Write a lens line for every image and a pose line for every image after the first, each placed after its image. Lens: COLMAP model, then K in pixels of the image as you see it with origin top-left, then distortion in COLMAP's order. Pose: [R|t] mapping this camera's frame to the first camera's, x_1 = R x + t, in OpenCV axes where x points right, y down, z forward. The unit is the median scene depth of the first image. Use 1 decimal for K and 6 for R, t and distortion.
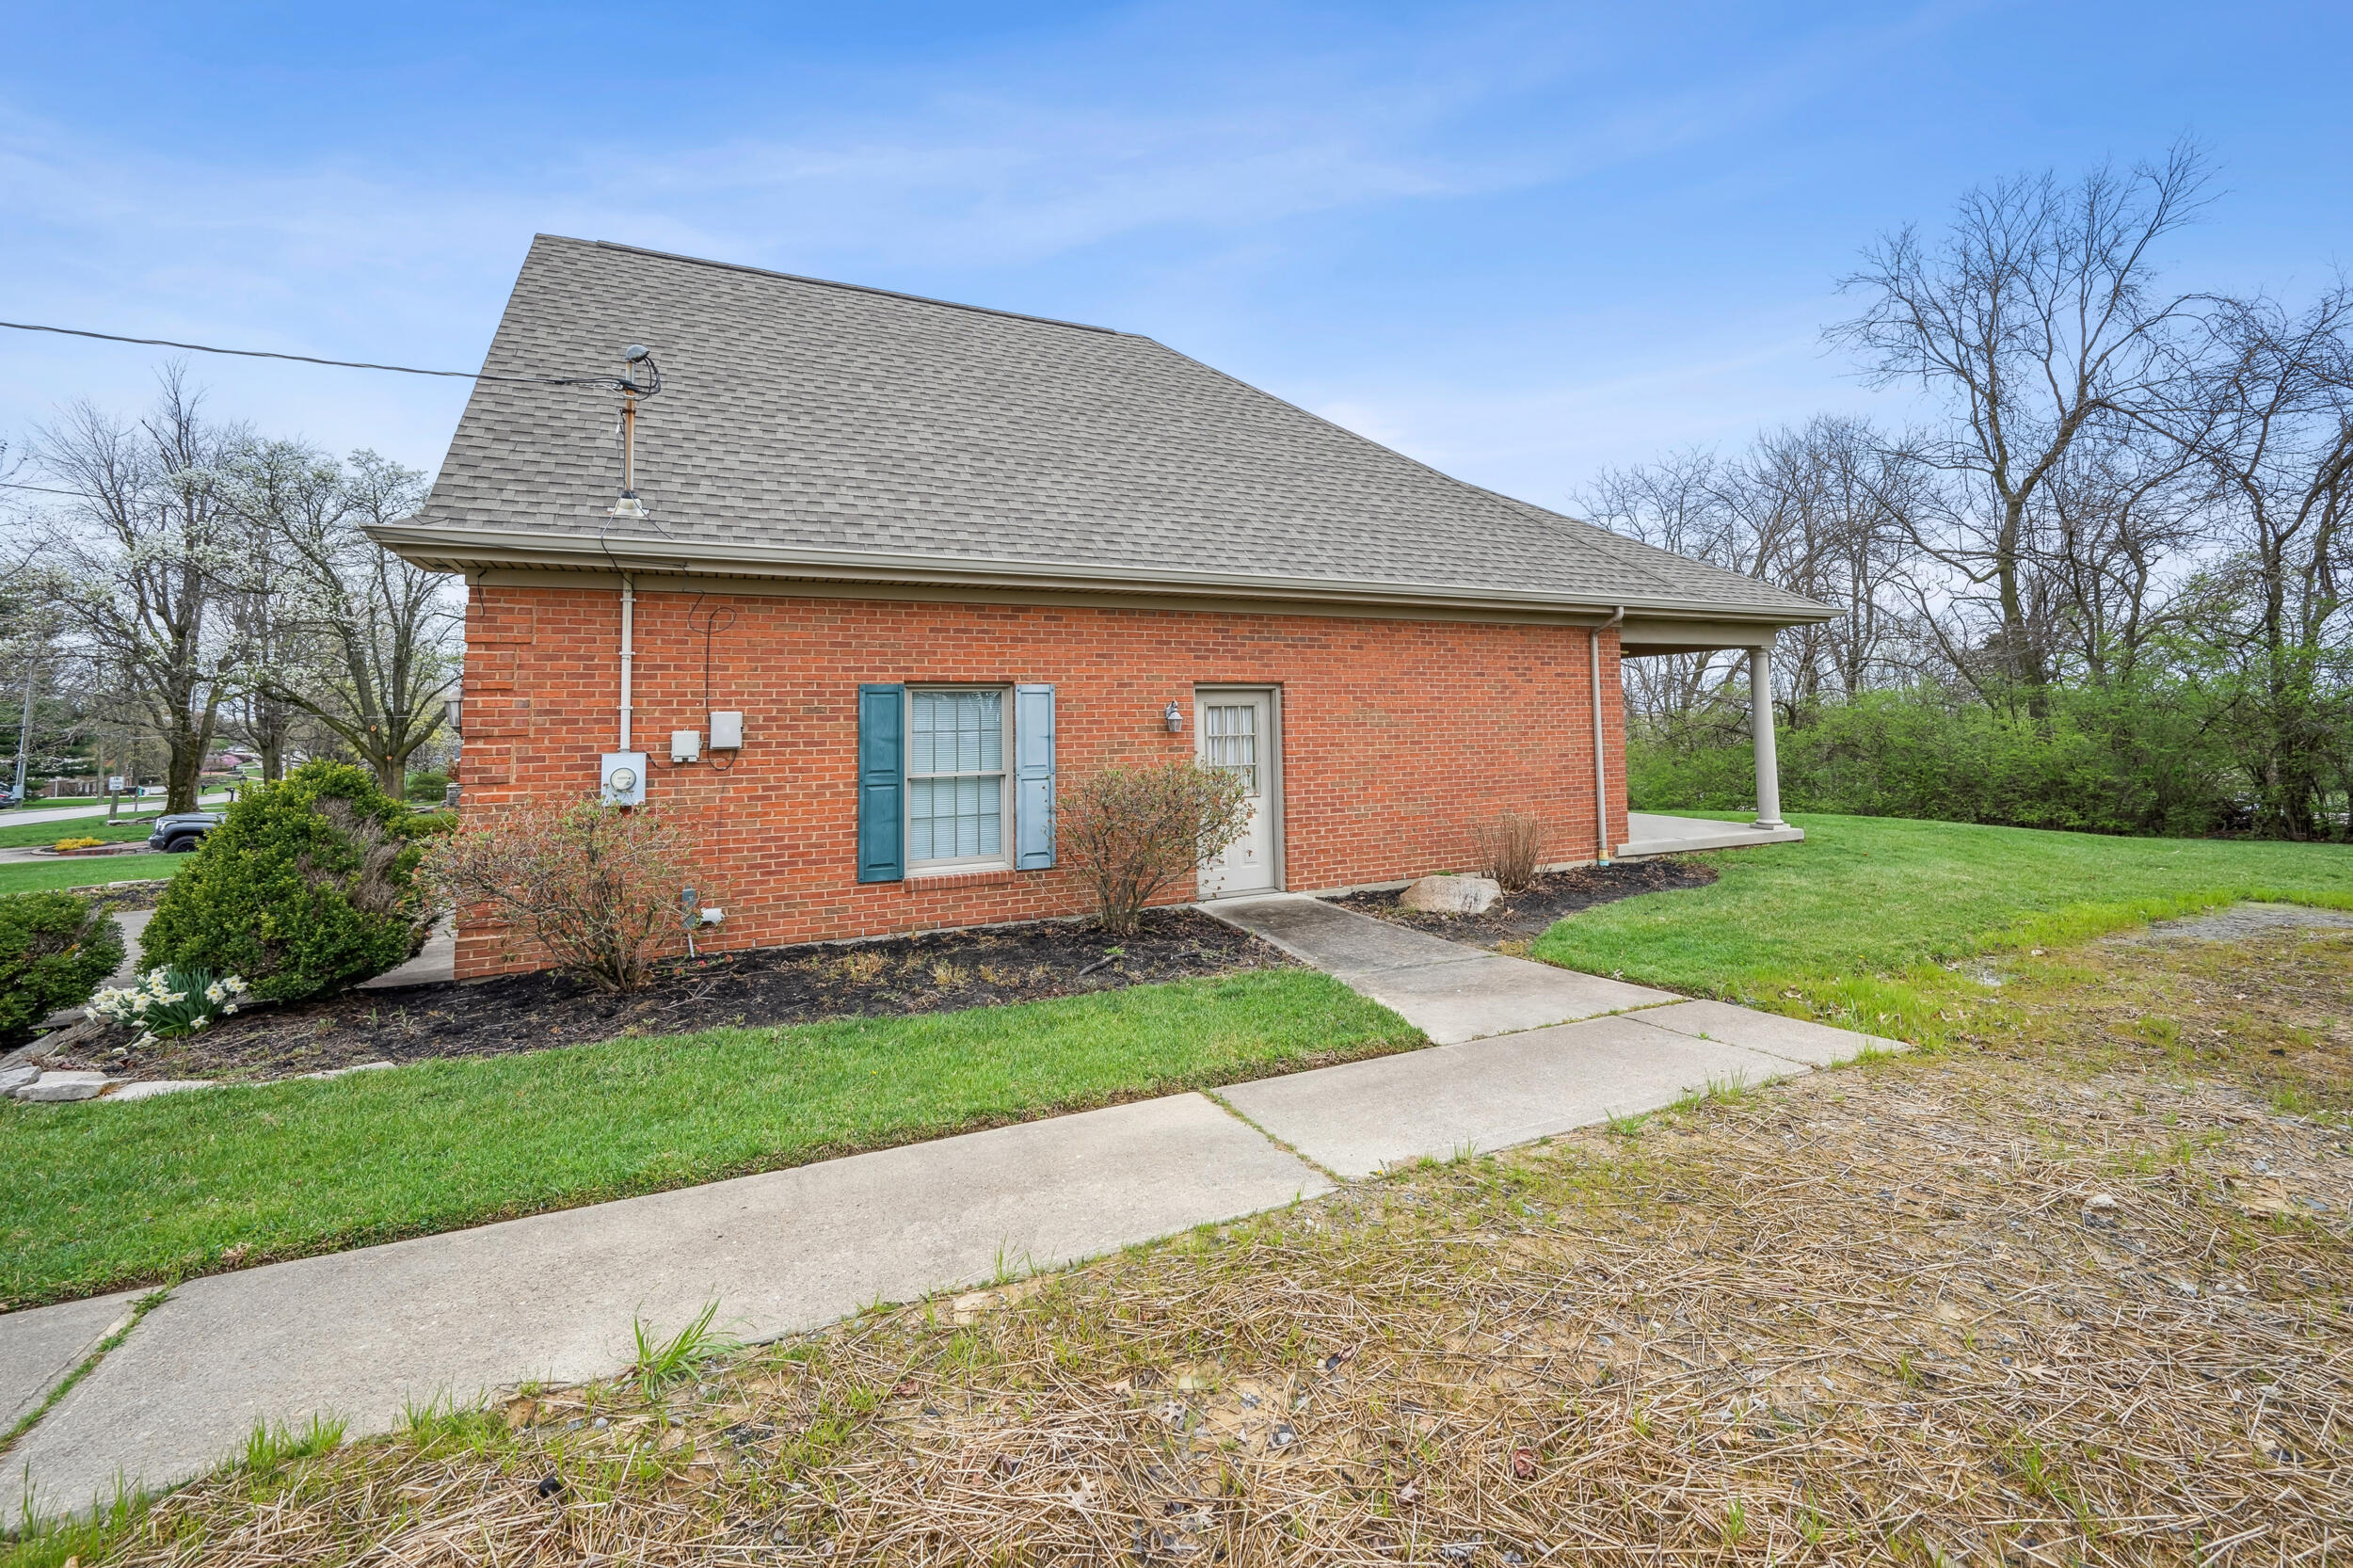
lens RADIAL K [[934.4, 0, 1205.3], [0, 934.4, 686.6], [0, 0, 1]] dist [0.000281, -0.000718]
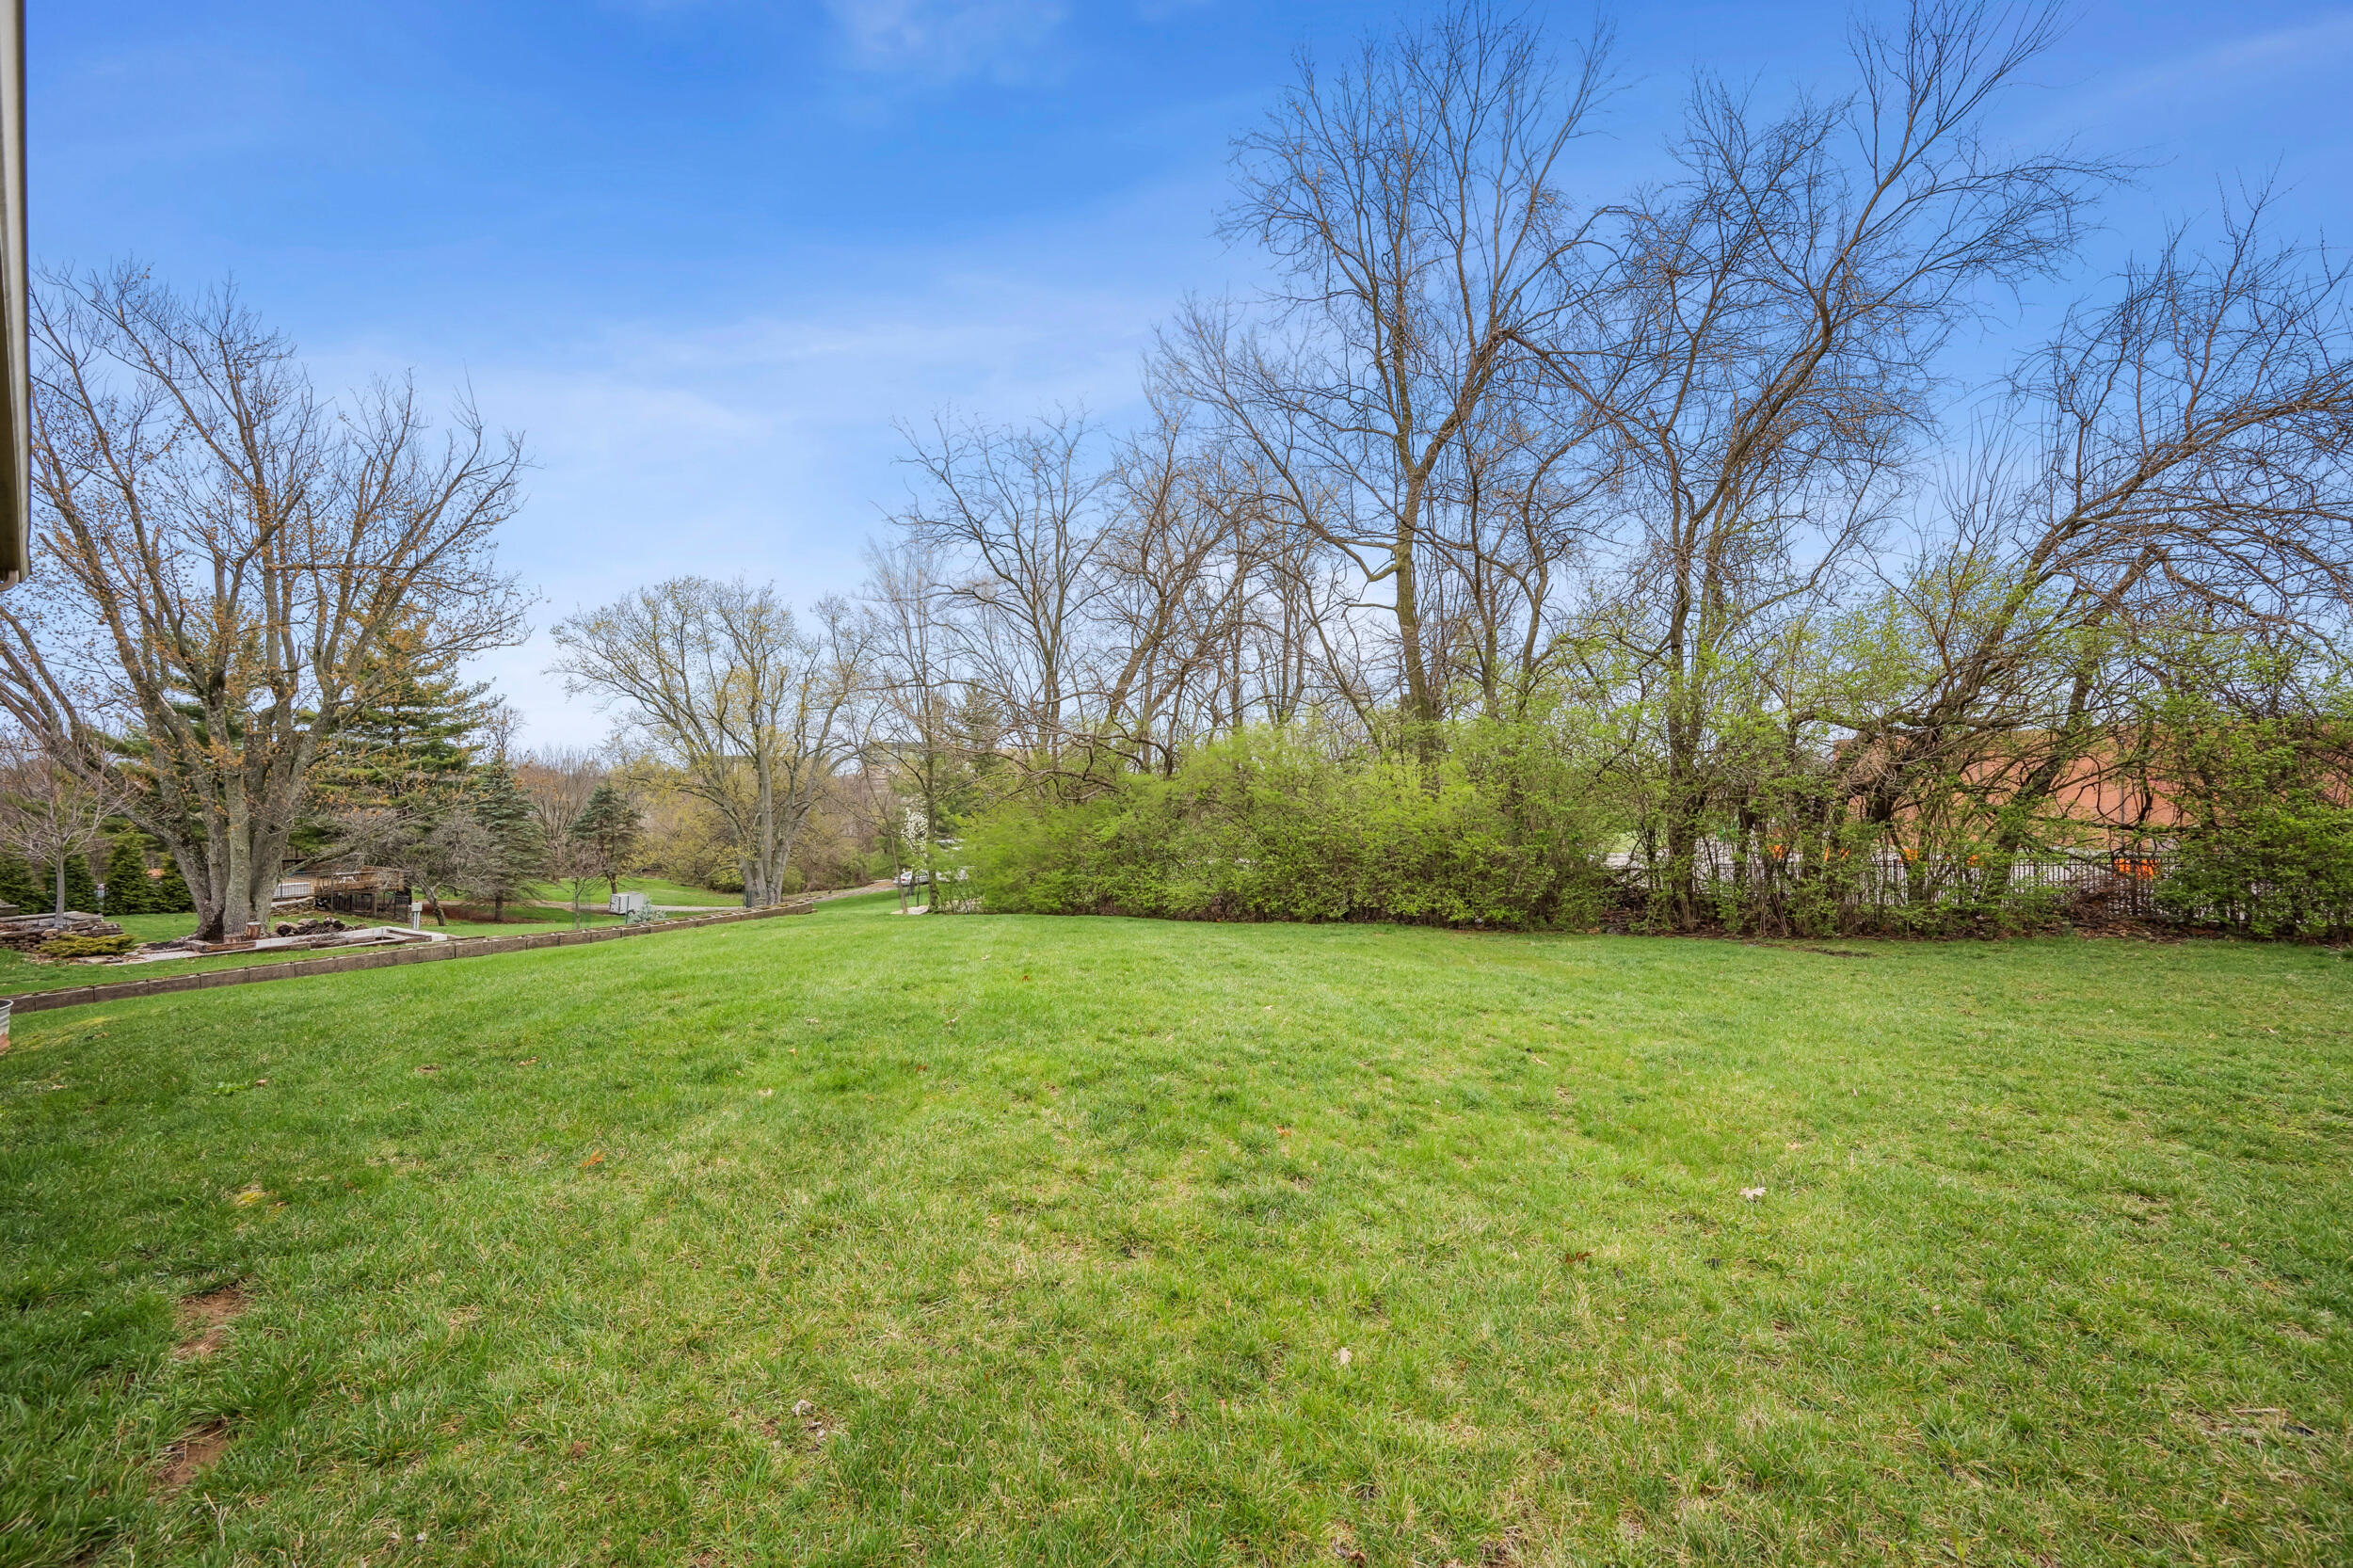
lens RADIAL K [[940.9, 0, 1164.4], [0, 940.9, 780.2], [0, 0, 1]] dist [-0.002871, 0.000102]
pose [[0.902093, 0.013837, 0.431320, 0.384171], [-0.033387, 0.998728, 0.037788, 0.025007], [-0.430248, -0.048488, 0.901407, 0.418836]]
